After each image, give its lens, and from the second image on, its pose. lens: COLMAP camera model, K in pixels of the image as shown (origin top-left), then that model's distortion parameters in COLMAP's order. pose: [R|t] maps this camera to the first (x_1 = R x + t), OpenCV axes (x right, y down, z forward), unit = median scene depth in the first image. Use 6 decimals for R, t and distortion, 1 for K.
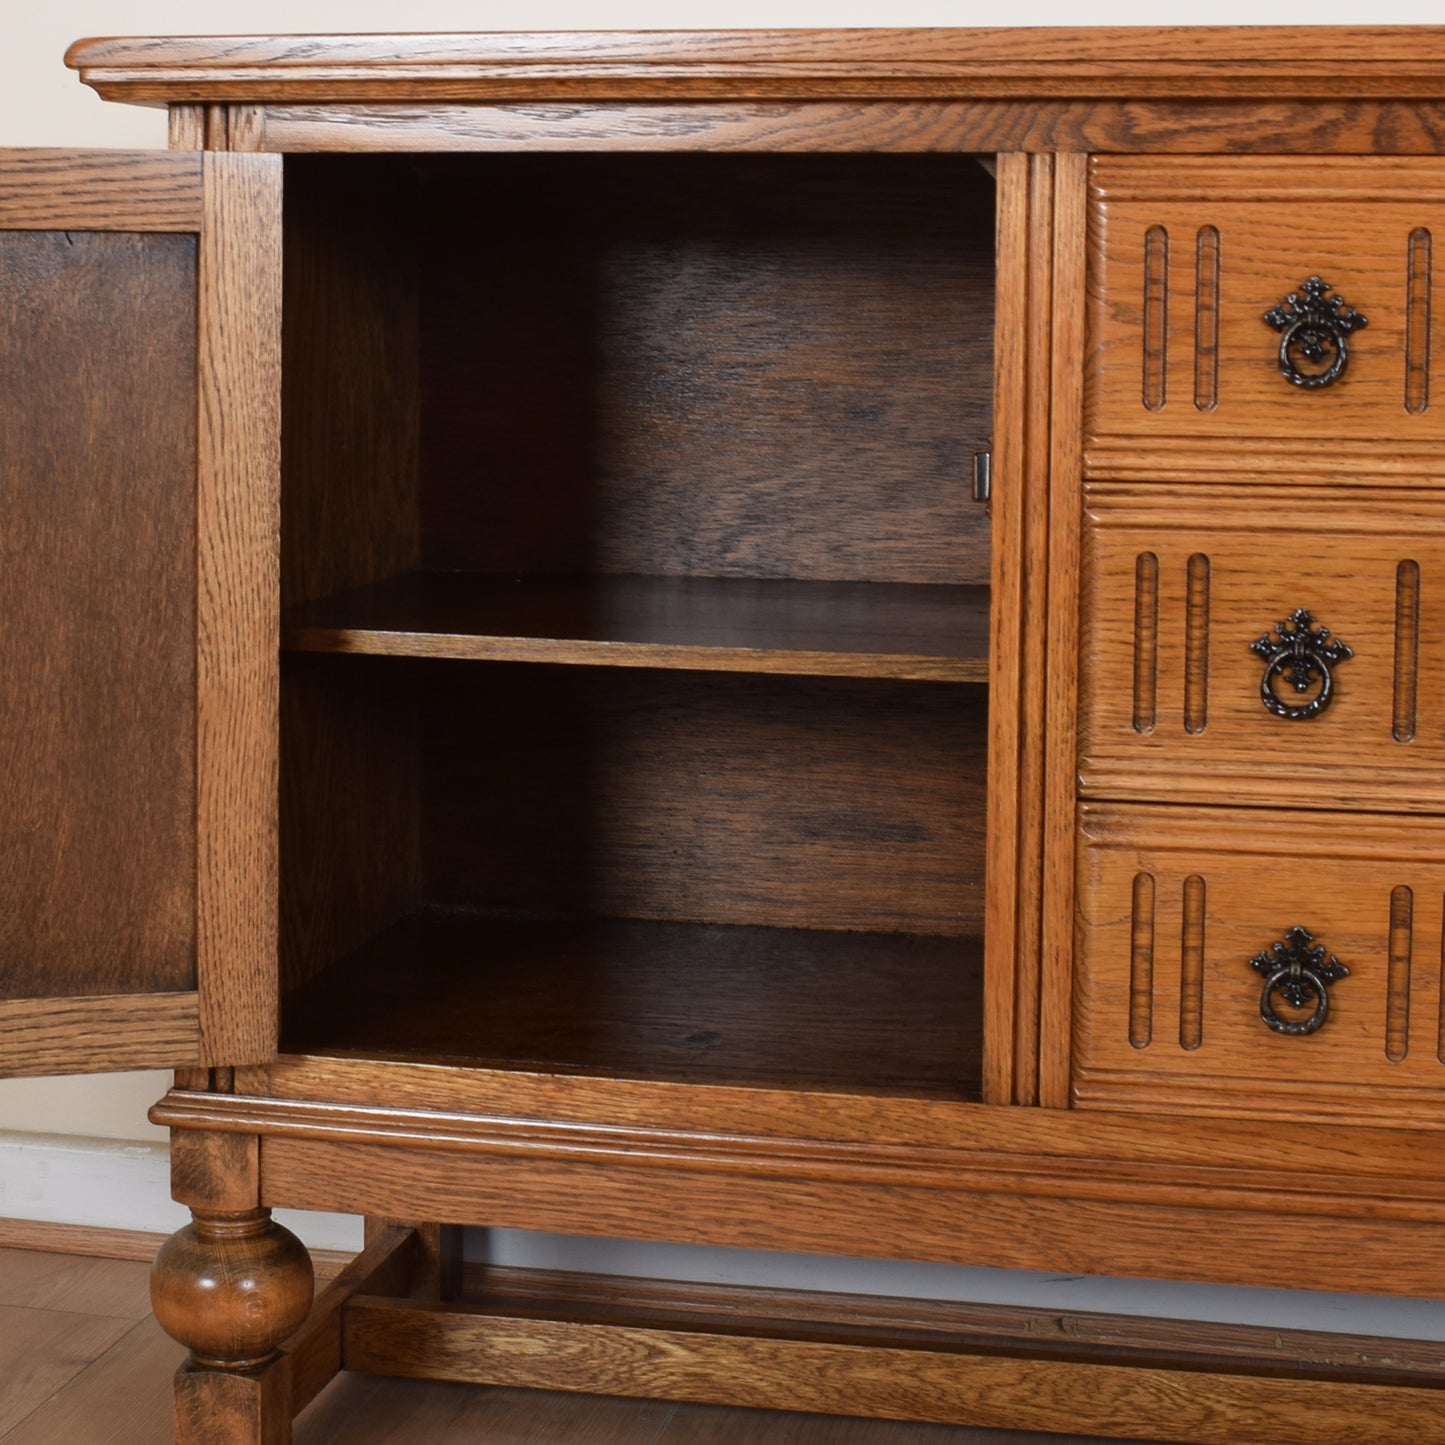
lens RADIAL K [[2908.7, 0, 688.3], [0, 2908.7, 529.4], [0, 0, 1]] dist [-0.085857, -0.030590]
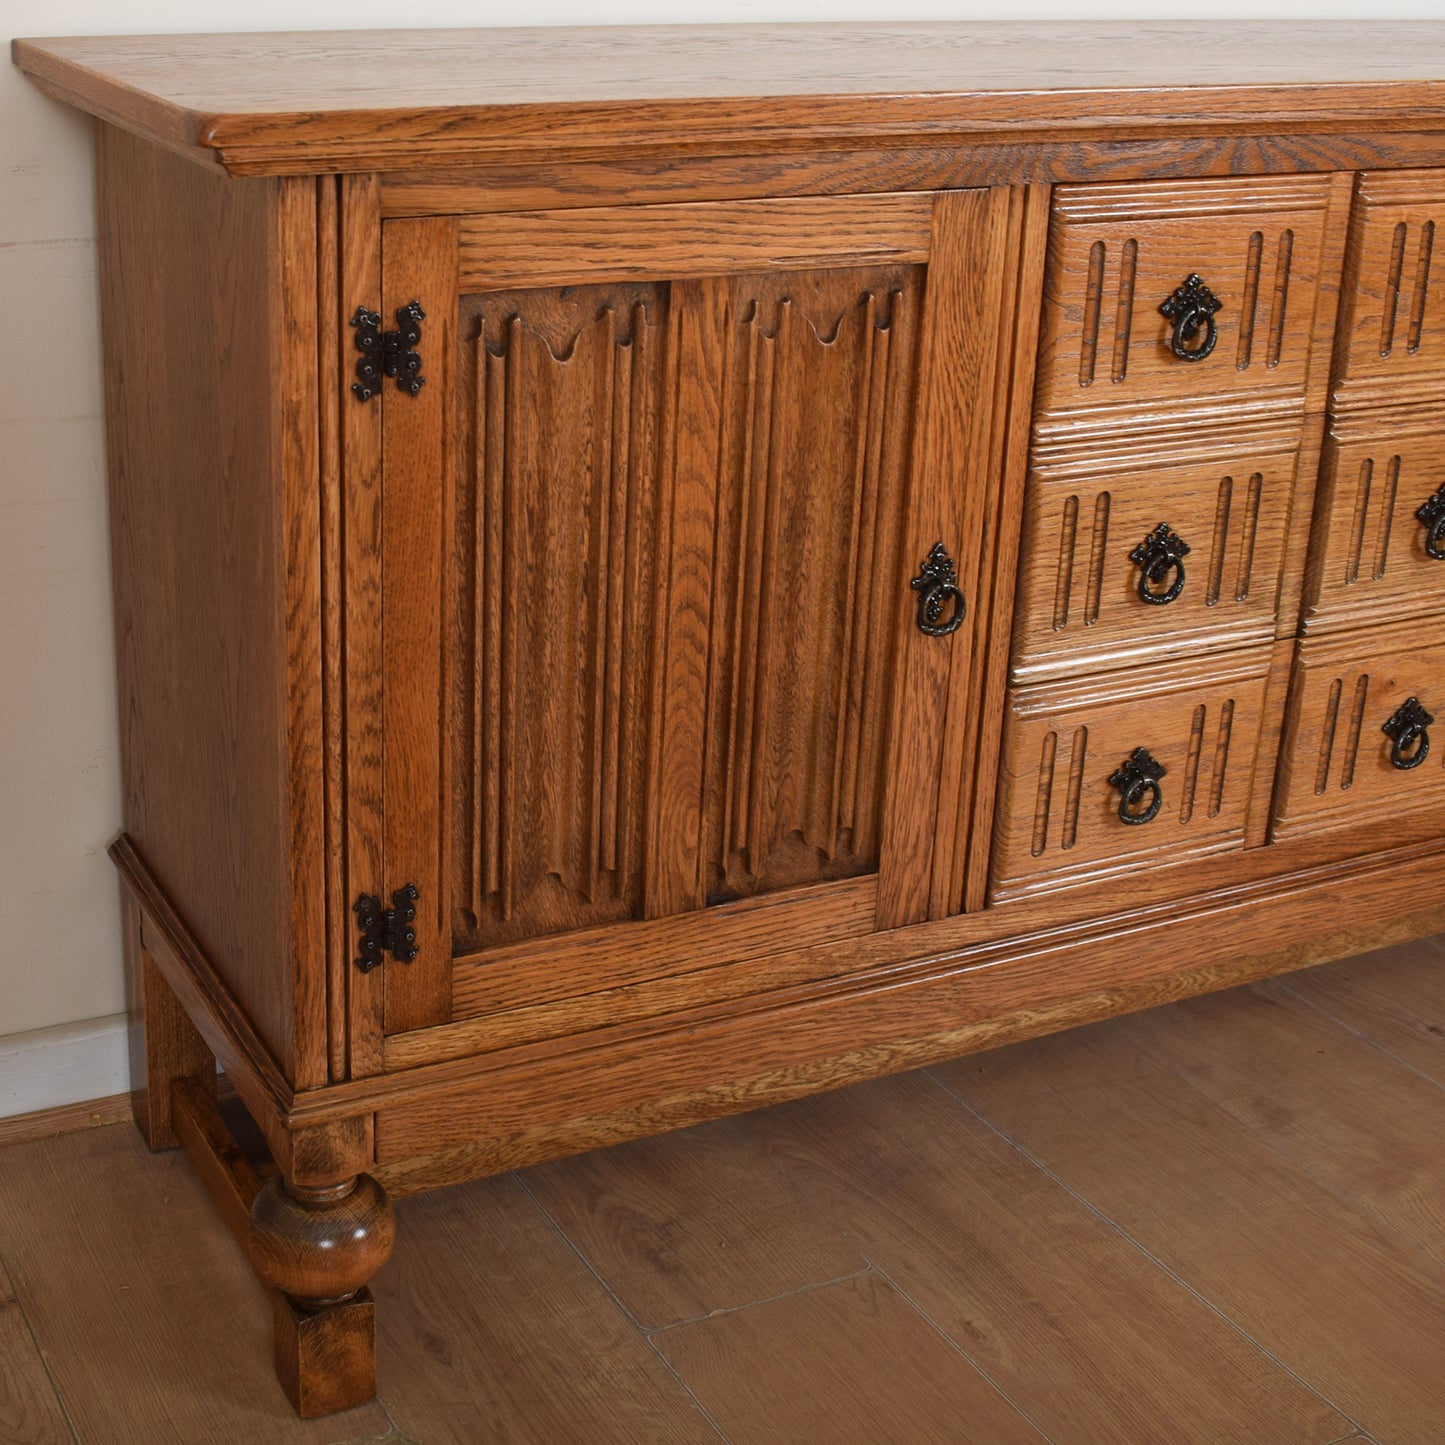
lens RADIAL K [[2227.5, 0, 516.4], [0, 2227.5, 607.9], [0, 0, 1]] dist [-0.089662, -0.007793]
pose [[0.799822, -0.194095, 0.567989, -0.593437], [0.039964, 0.961395, 0.272255, -0.217459], [-0.598905, -0.195057, 0.776702, 0.380167]]
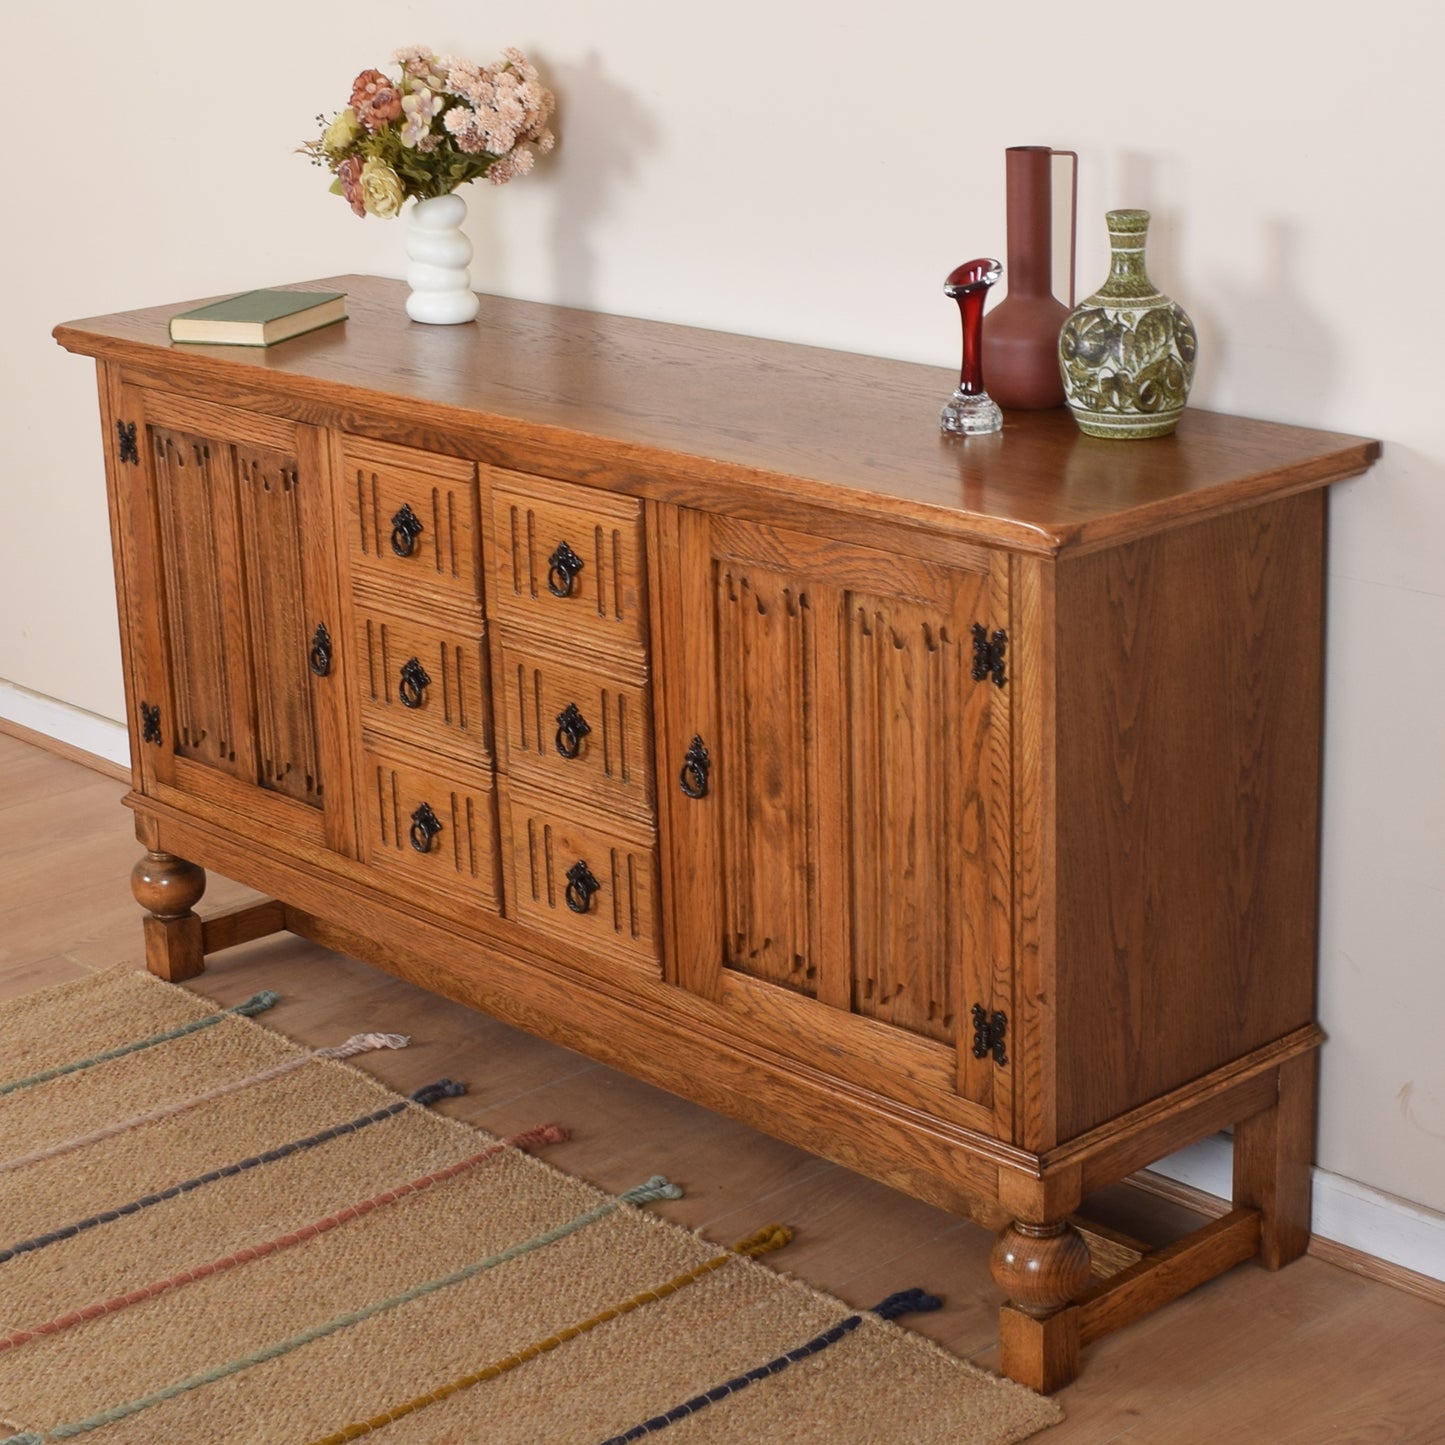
lens RADIAL K [[3015.8, 0, 720.7], [0, 3015.8, 589.2], [0, 0, 1]] dist [-0.071919, -0.095856]
pose [[0.821185, 0.112767, -0.559409, 1.585040], [-0.005761, 0.981869, 0.189472, -0.428956], [0.570632, -0.152369, 0.806946, -0.619605]]
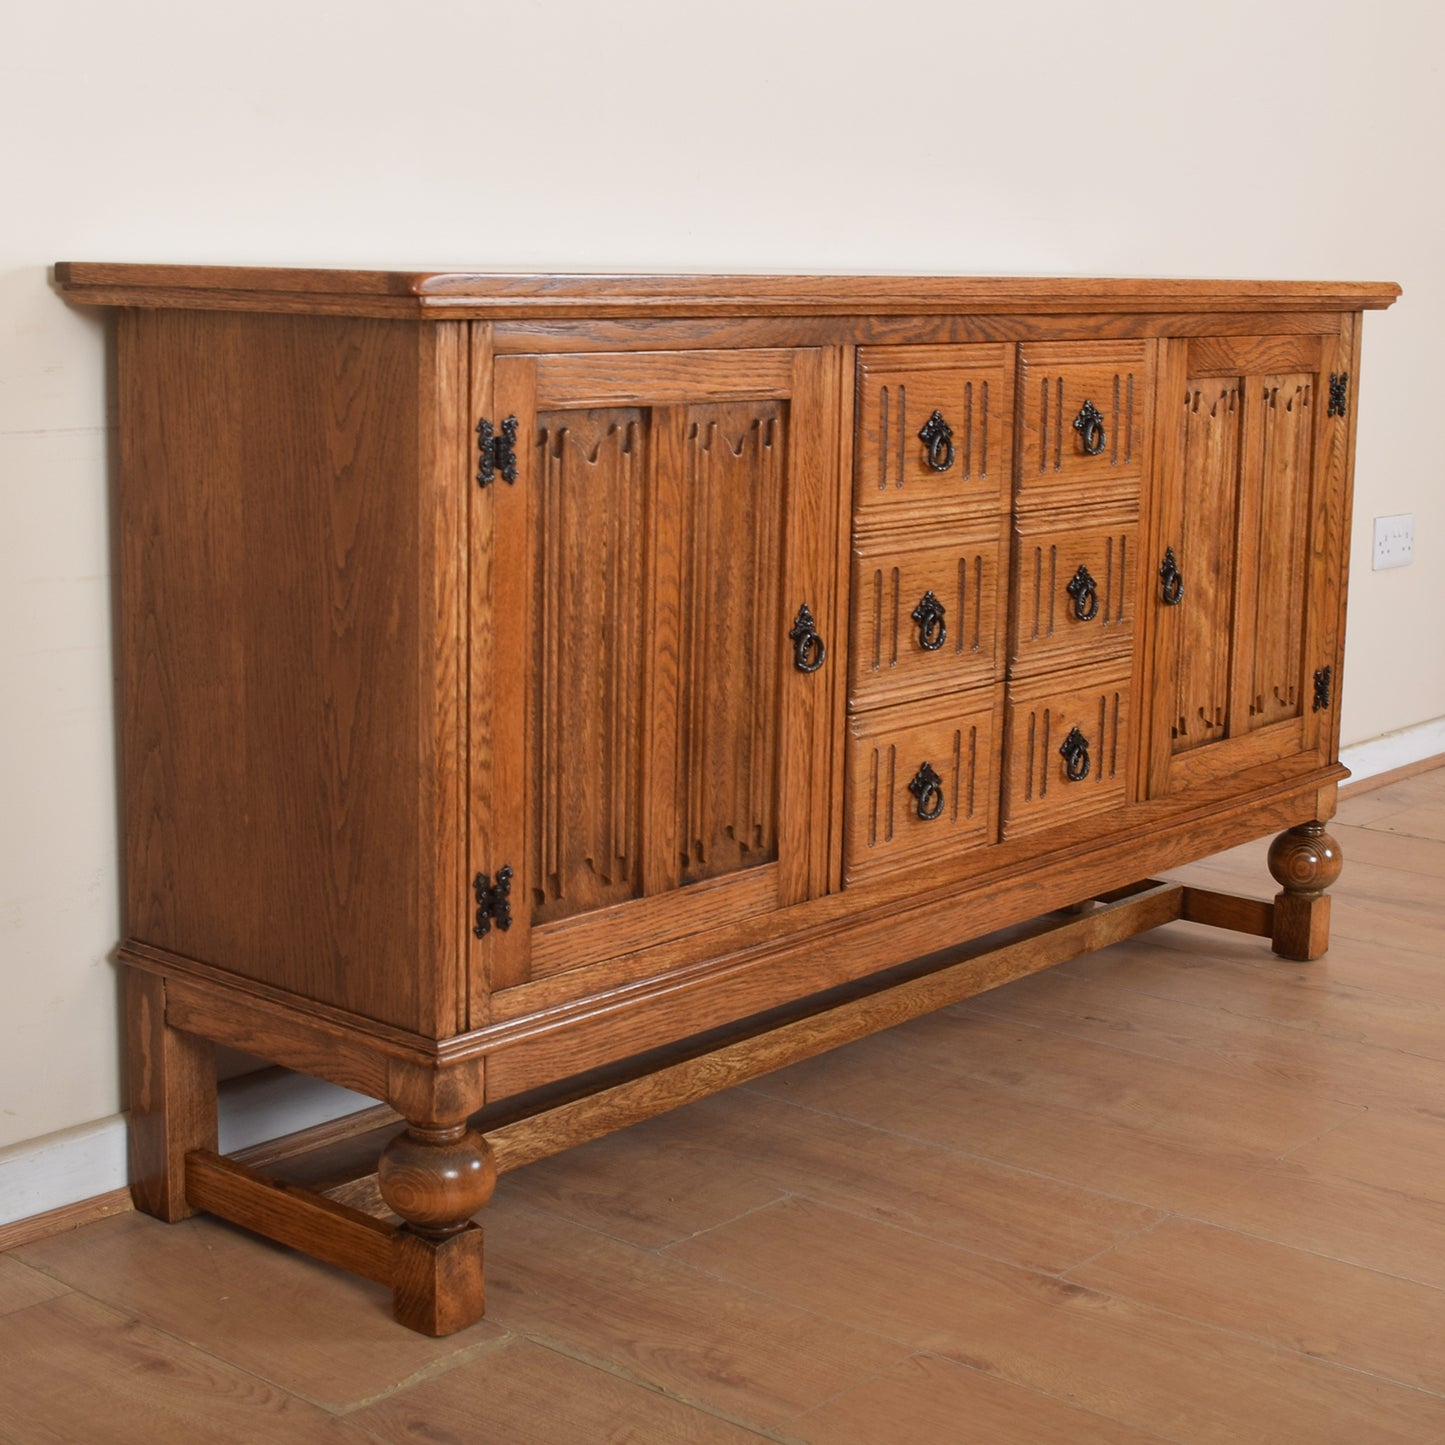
lens RADIAL K [[2454.4, 0, 723.1], [0, 2454.4, 628.6], [0, 0, 1]] dist [-0.074972, -0.144498]
pose [[0.477575, -0.135060, 0.868148, -1.186884], [0.057467, 0.990800, 0.122528, -0.144780], [-0.876710, -0.008626, 0.480942, 0.358652]]
